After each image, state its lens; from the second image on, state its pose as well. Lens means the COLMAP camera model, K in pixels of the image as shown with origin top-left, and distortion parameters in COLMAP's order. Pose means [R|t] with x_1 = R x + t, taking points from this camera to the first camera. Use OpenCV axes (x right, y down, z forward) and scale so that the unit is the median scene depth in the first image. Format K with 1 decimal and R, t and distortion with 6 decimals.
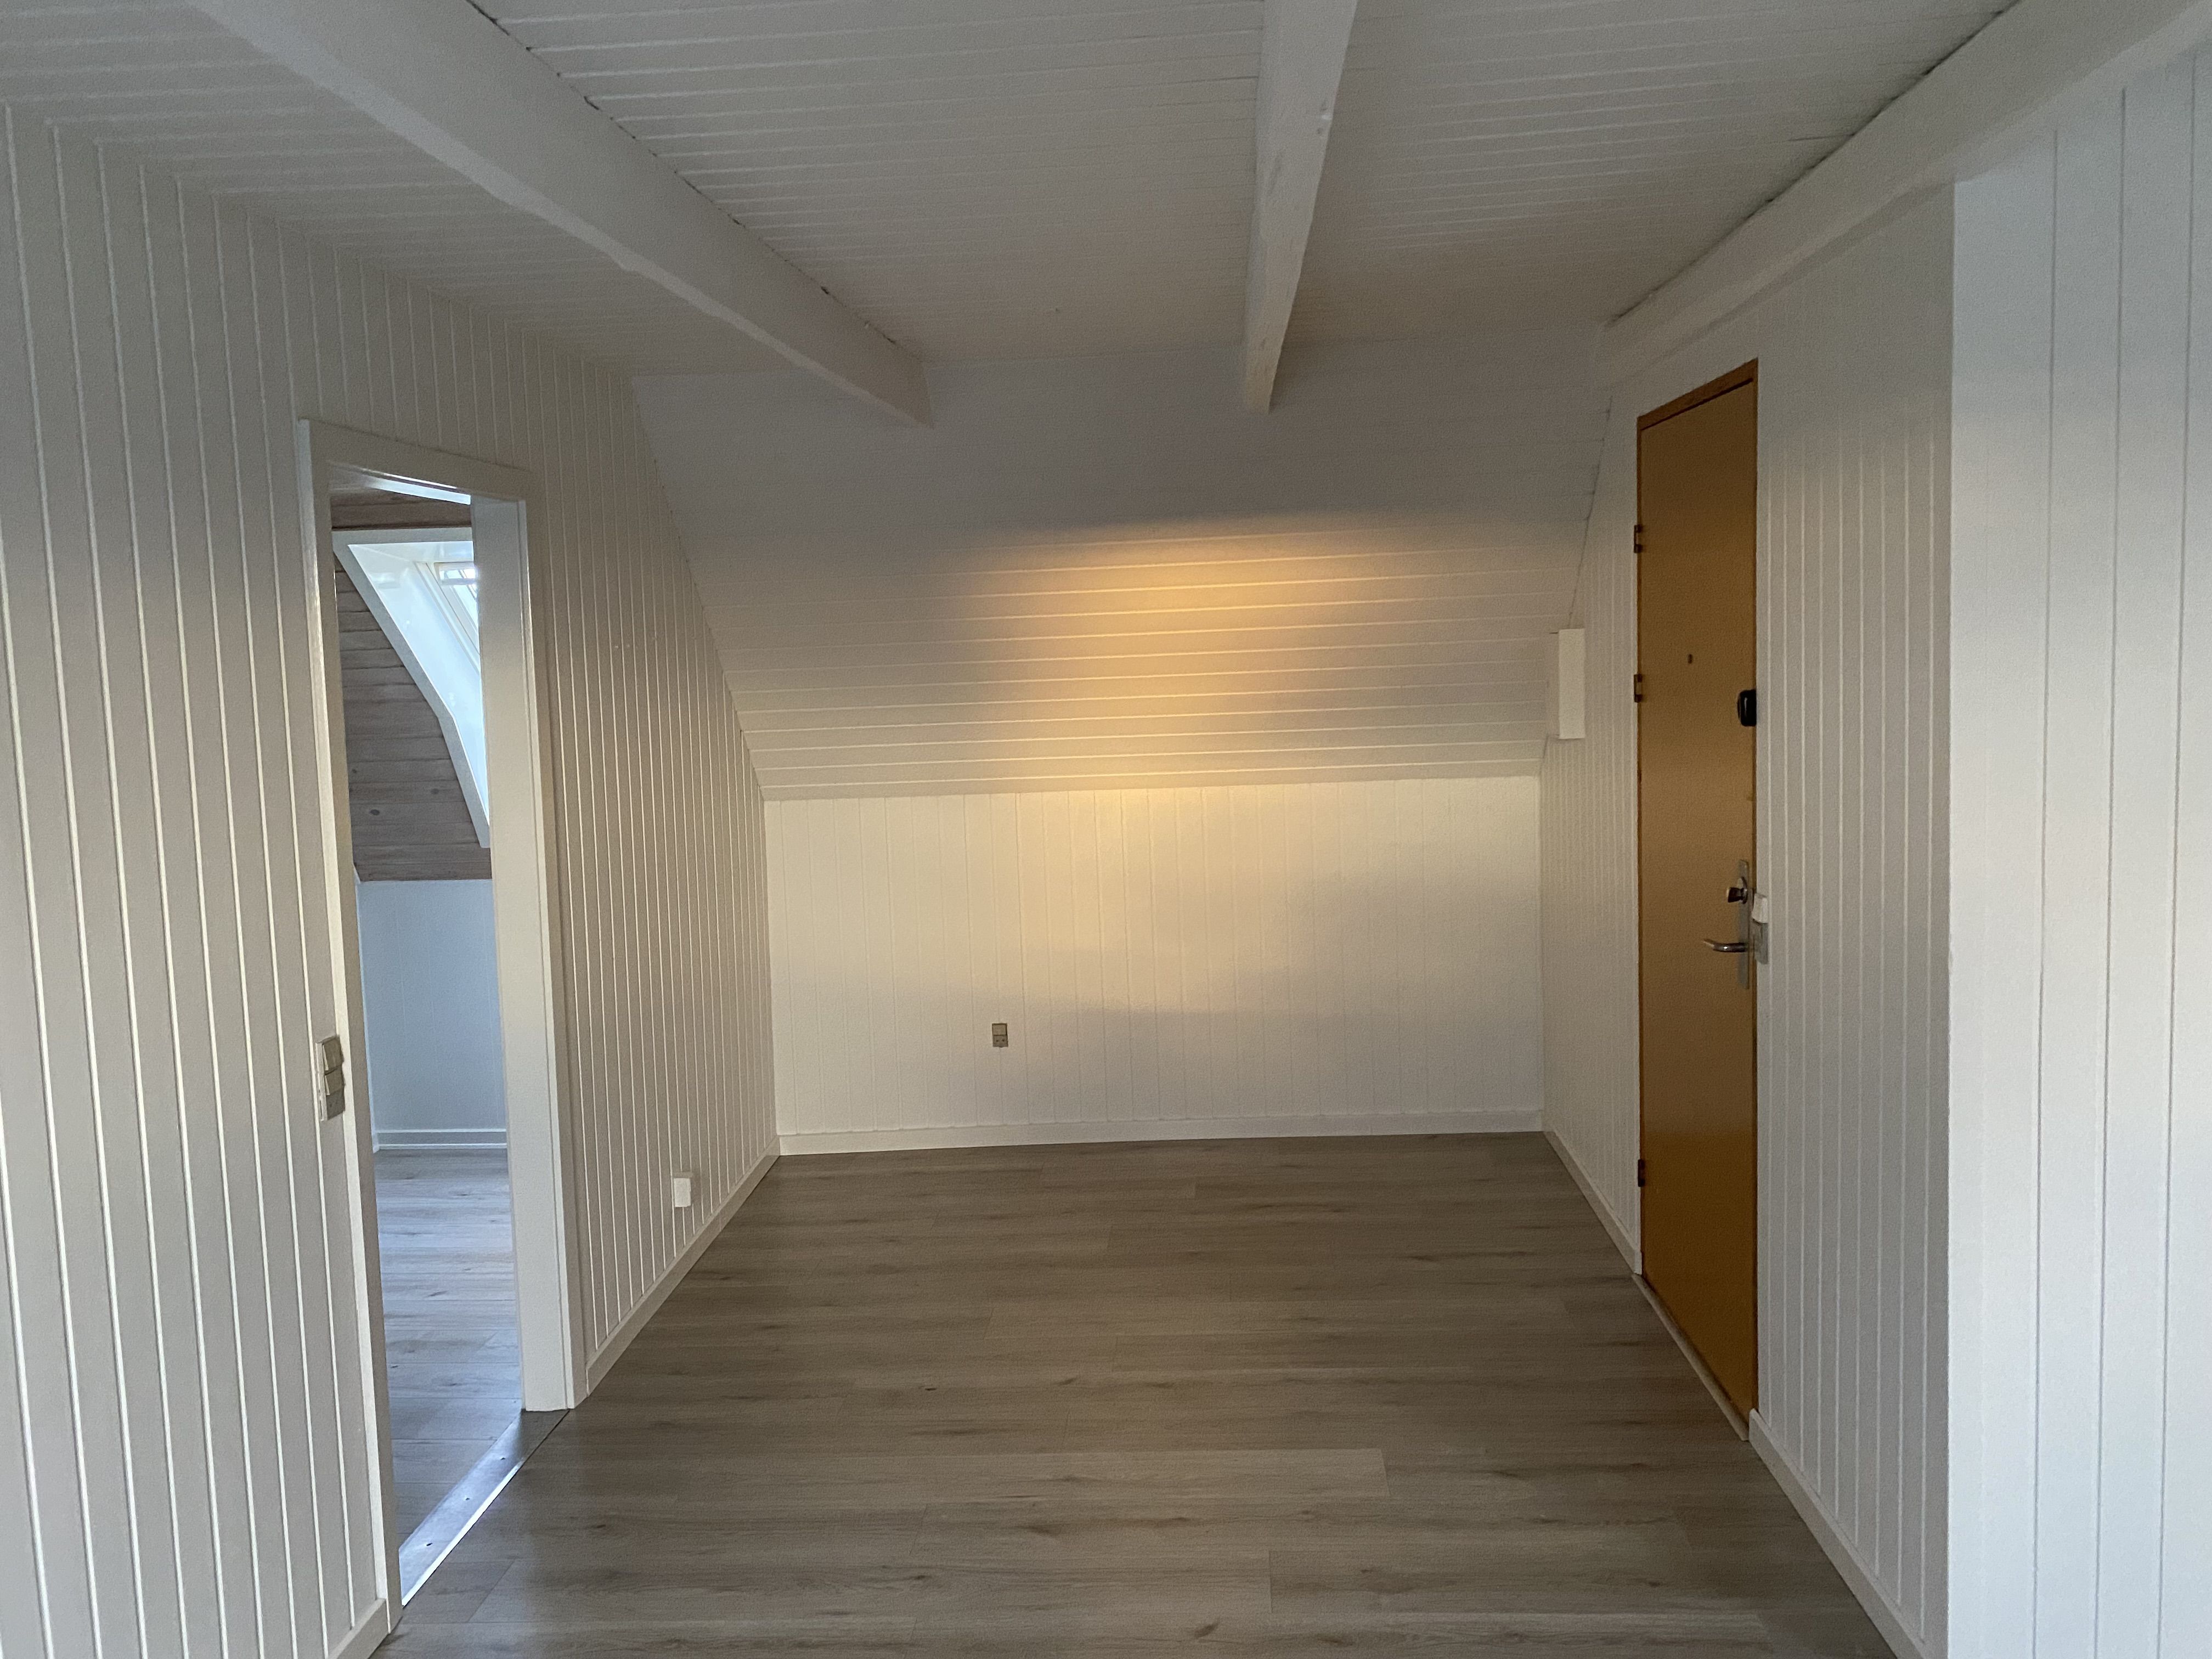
lens RADIAL K [[1694.6, 0, 1112.6], [0, 1694.6, 806.1], [0, 0, 1]] dist [0.067811, -0.001572]
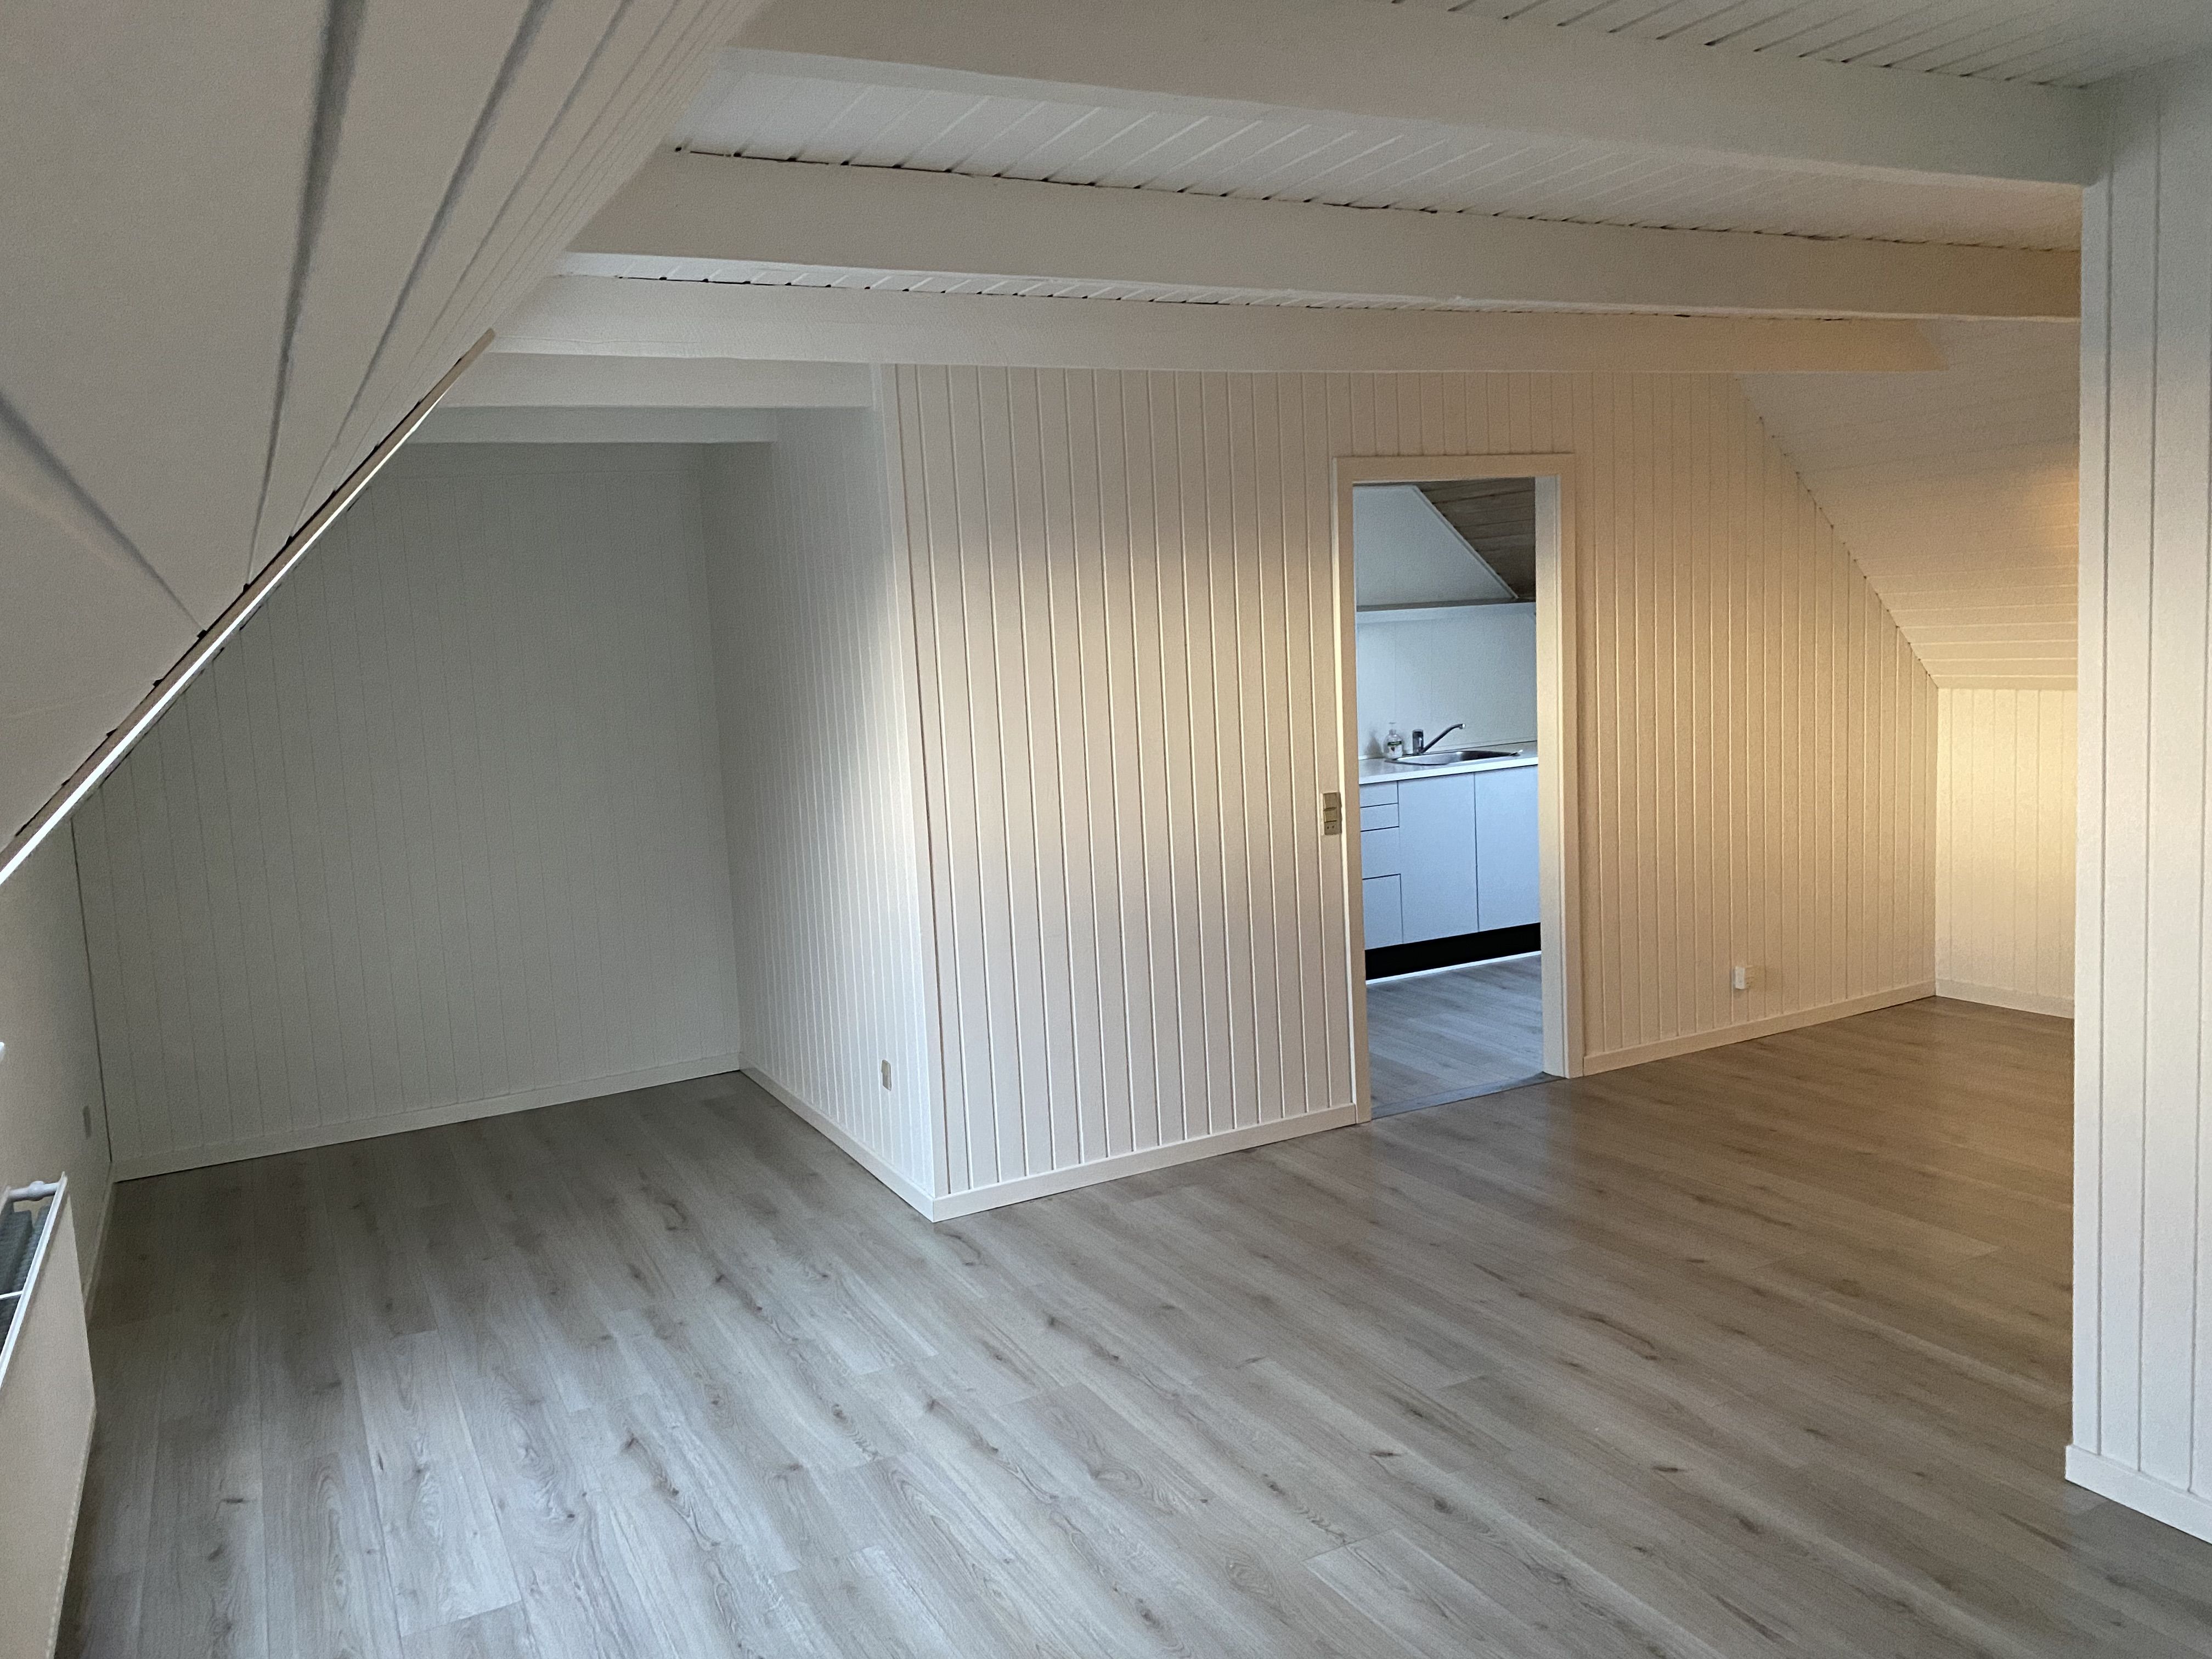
lens RADIAL K [[1705.5, 0, 1114.0], [0, 1705.5, 814.3], [0, 0, 1]] dist [0.007127, 0.000580]
pose [[0.506342, 0.104566, -0.855970, 0.885568], [-0.043931, 0.994460, 0.095497, -0.007492], [0.861213, -0.010750, 0.508130, -0.129553]]
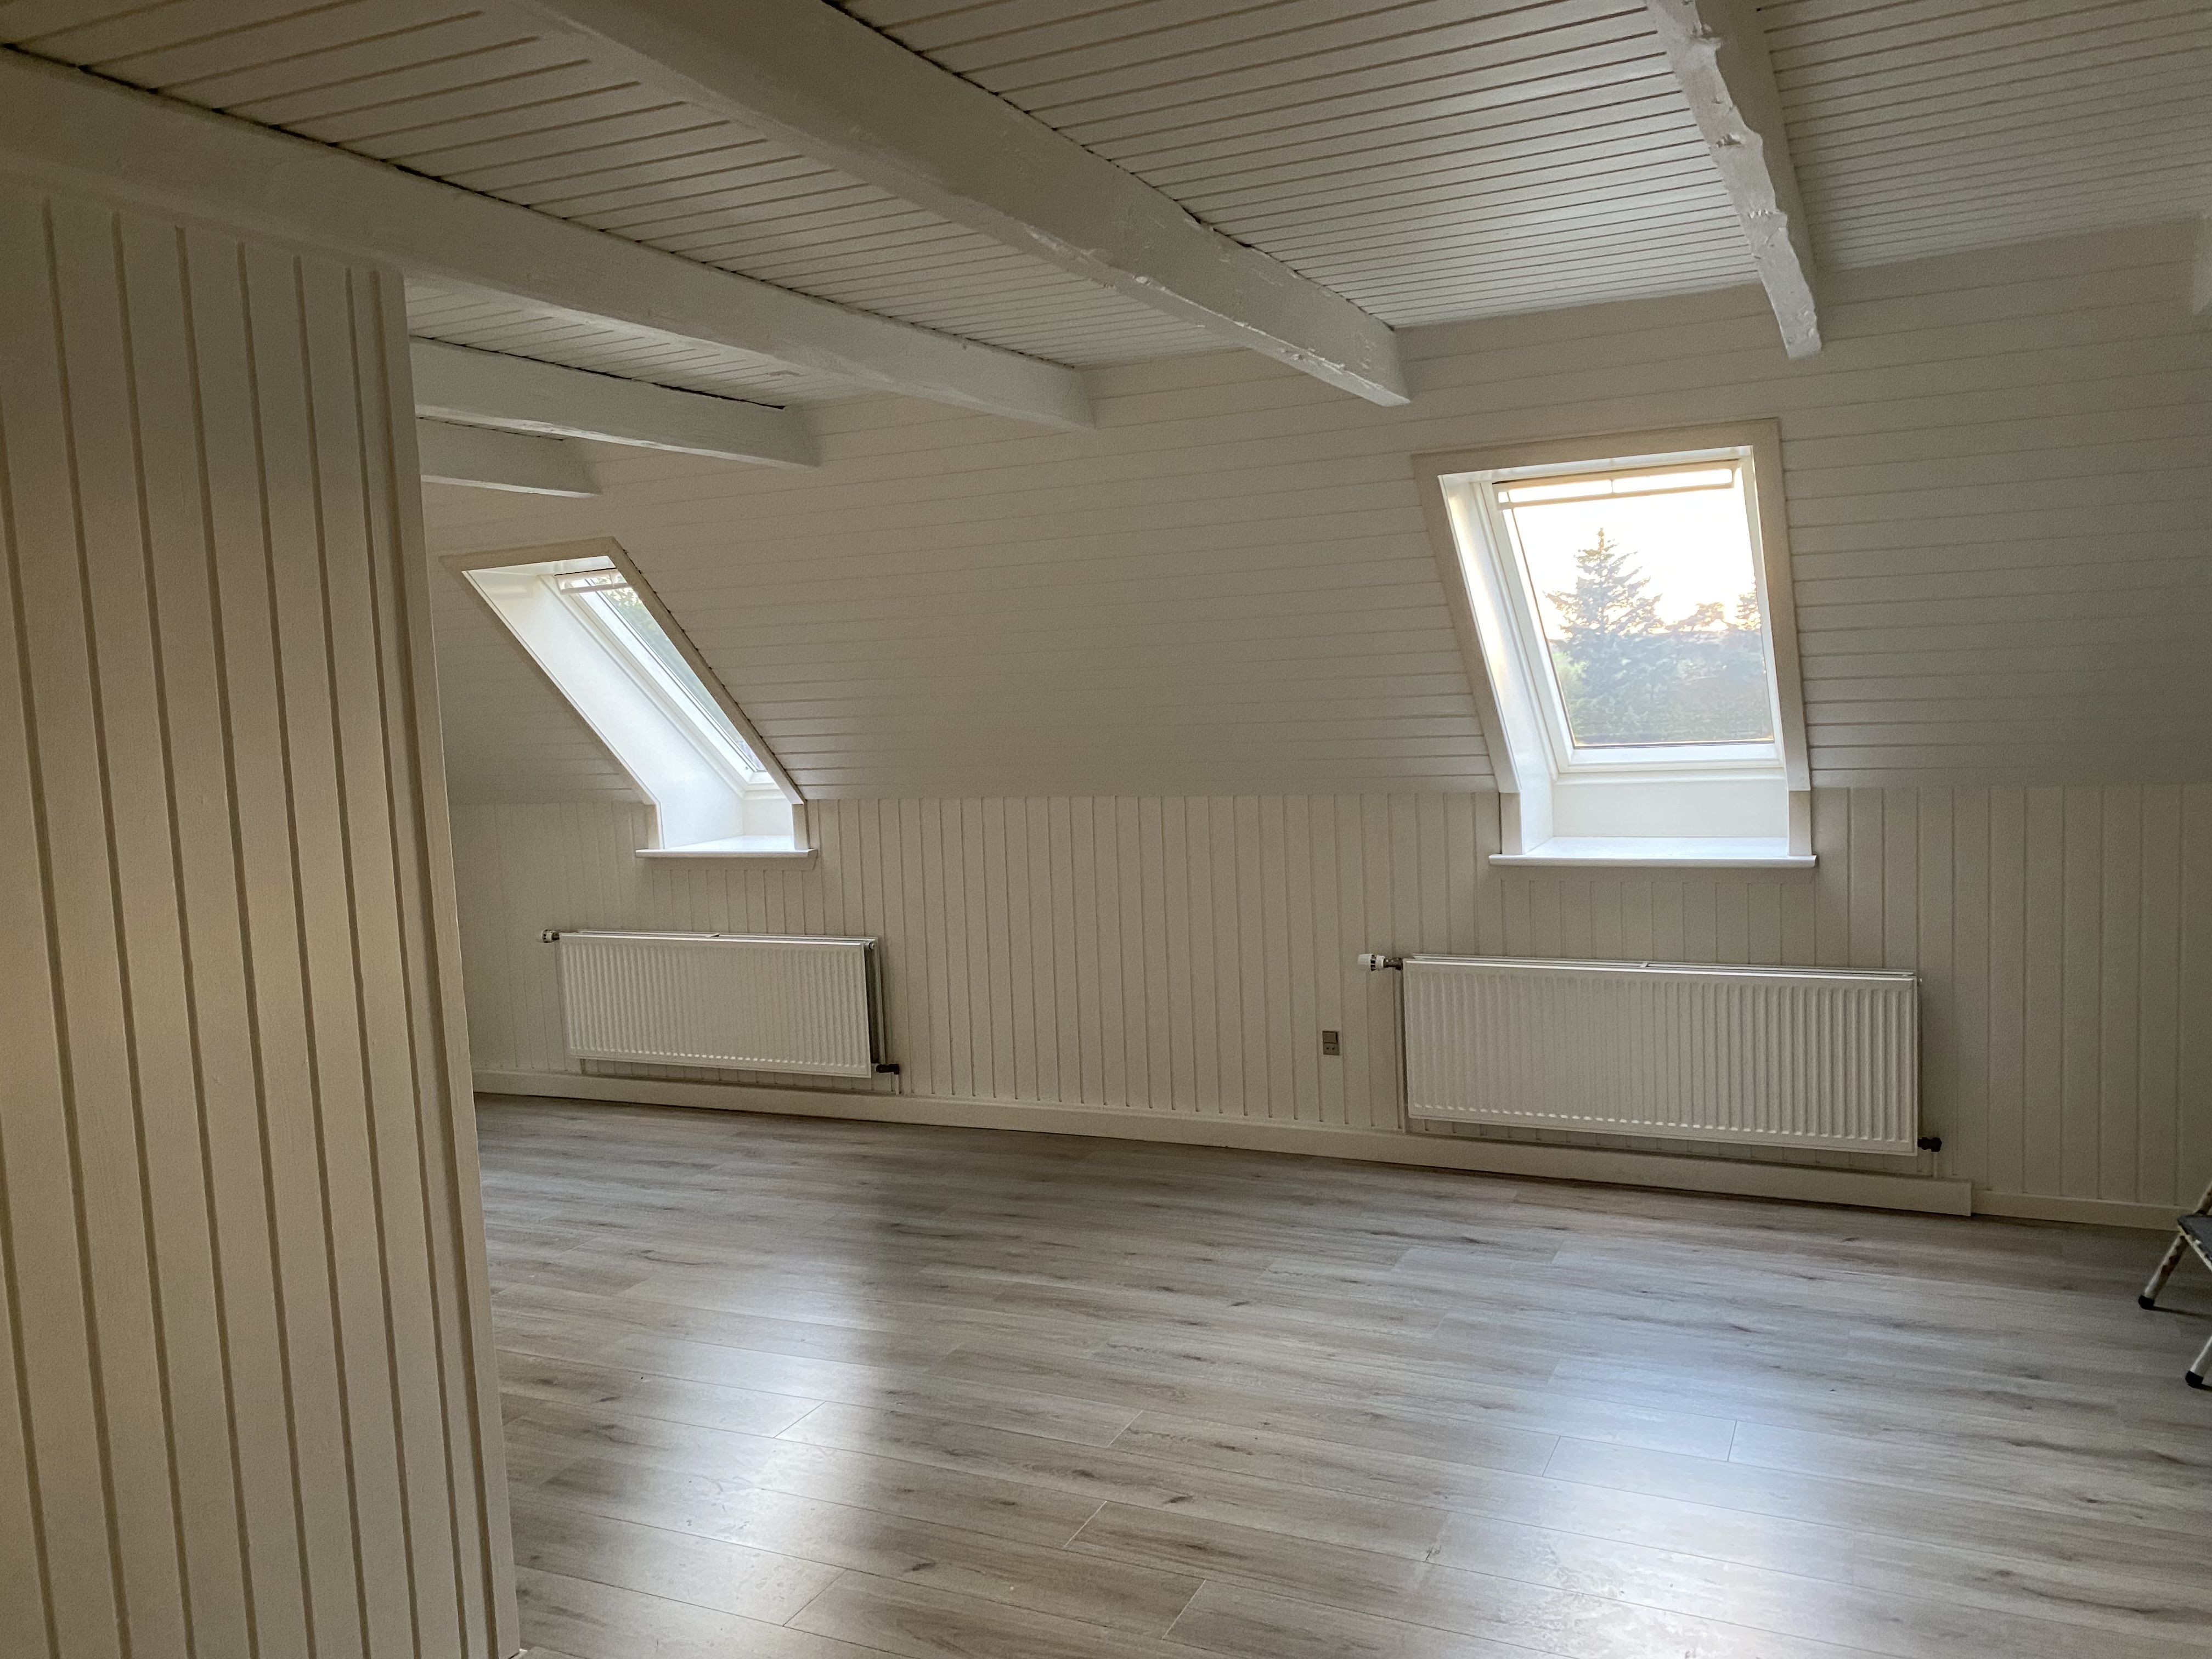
lens RADIAL K [[1714.4, 0, 1106.0], [0, 1714.4, 829.5], [0, 0, 1]] dist [0.074078, -0.001499]
pose [[-0.924031, 0.042680, 0.379927, -0.223487], [0.116826, 0.977738, 0.174299, -0.116968], [-0.364030, 0.205443, -0.908447, 1.383055]]
